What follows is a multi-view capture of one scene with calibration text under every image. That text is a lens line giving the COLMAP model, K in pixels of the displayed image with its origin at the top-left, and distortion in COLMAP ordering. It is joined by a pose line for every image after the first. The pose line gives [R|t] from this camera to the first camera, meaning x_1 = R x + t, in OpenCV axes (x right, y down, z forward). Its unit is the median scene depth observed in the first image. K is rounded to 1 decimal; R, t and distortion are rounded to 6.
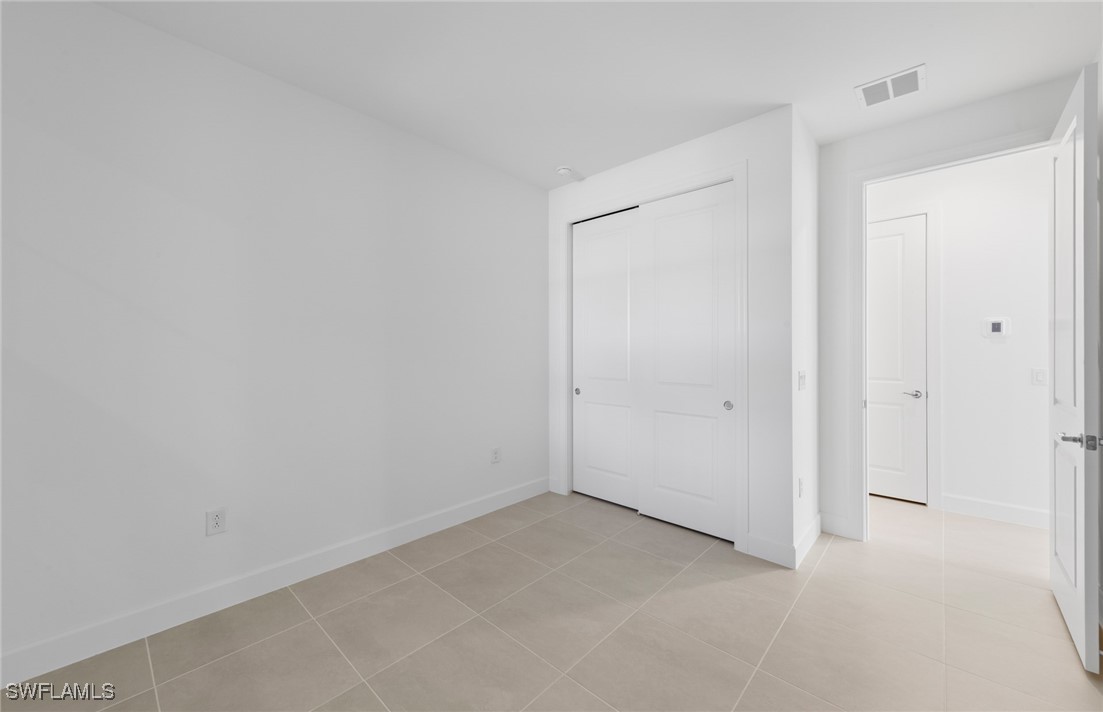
lens RADIAL K [[420.9, 0, 552.7], [0, 420.9, 351.6], [0, 0, 1]] dist [0.000969, 0.000625]
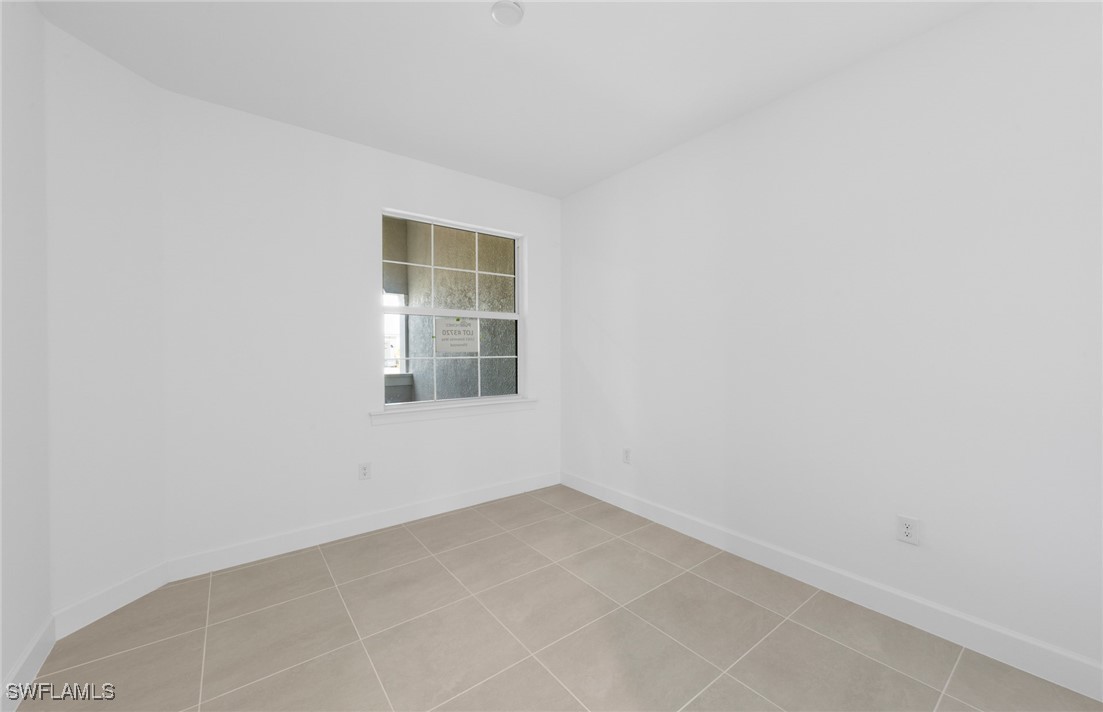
lens RADIAL K [[420.9, 0, 554.8], [0, 420.9, 355.8], [0, 0, 1]] dist [0.000969, 0.000625]
pose [[-0.202244, -0.007959, -0.979303, 0.716832], [-0.008210, 0.999946, -0.006431, 0.022317], [0.979301, 0.006739, -0.202298, 0.866840]]
